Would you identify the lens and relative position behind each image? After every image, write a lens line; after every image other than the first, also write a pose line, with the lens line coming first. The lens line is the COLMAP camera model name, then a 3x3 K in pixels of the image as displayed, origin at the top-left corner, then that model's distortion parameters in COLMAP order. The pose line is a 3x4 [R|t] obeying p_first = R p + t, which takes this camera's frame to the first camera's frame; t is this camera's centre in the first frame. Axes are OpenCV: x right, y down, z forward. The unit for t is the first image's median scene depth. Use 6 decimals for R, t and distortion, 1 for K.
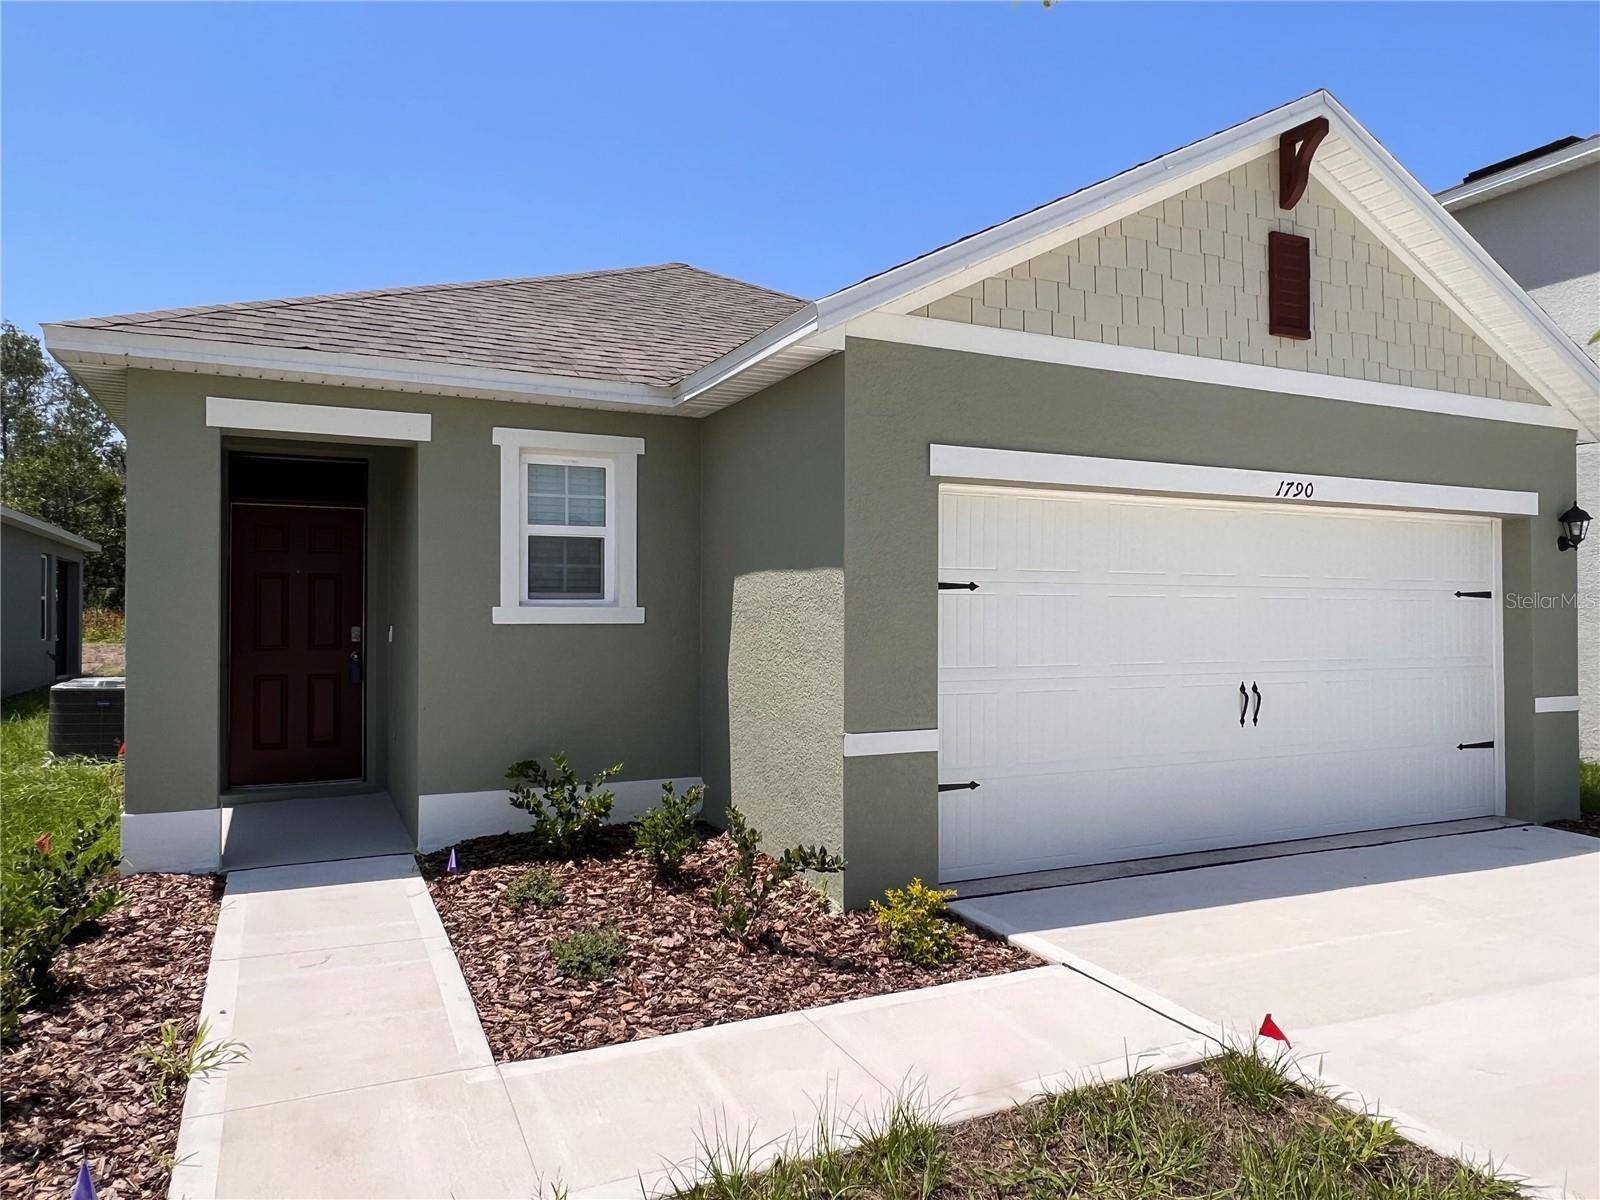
lens RADIAL K [[1067.3, 0, 797.6], [0, 1067.3, 592.9], [0, 0, 1]] dist [-0.017528, -0.002349]
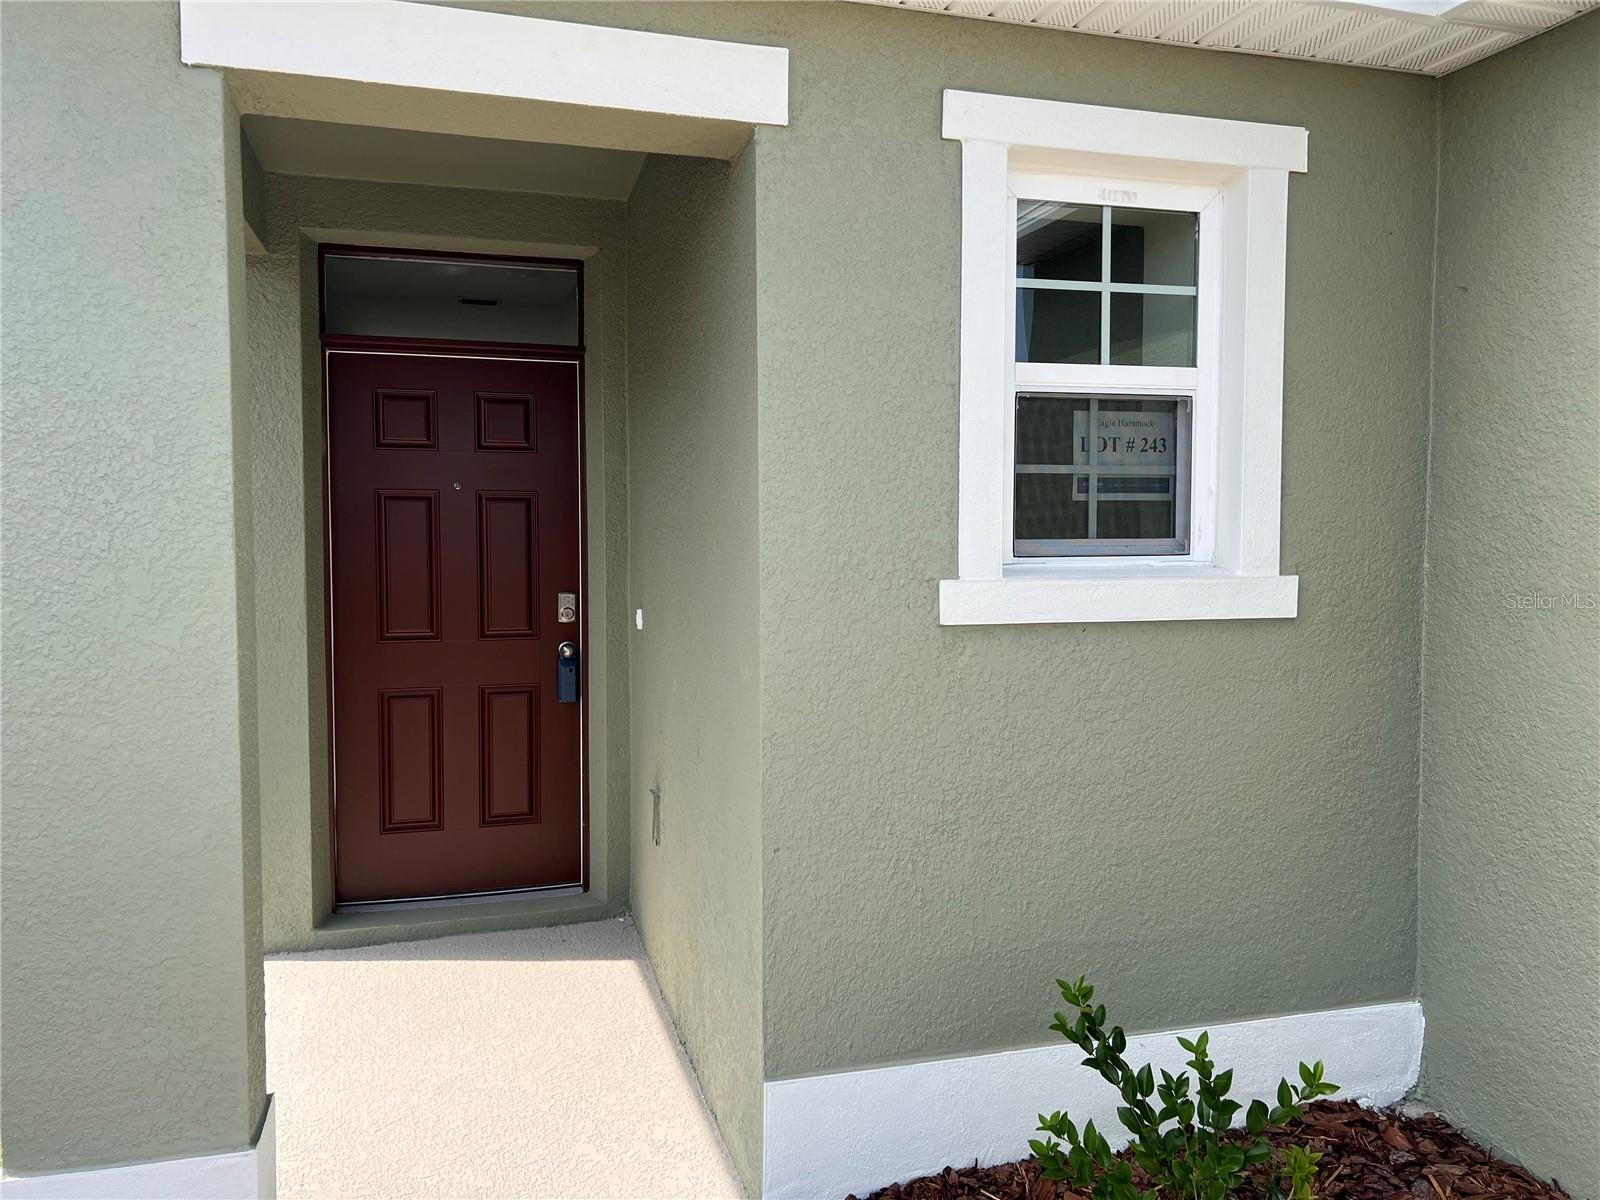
lens RADIAL K [[1198.9, 0, 792.9], [0, 1198.9, 593.1], [0, 0, 1]] dist [0.027309, -0.022627]
pose [[0.984532, 0.010222, -0.174906, -0.255729], [0.002308, 0.997453, 0.071283, -0.012201], [0.175189, -0.070584, 0.982001, 0.557963]]
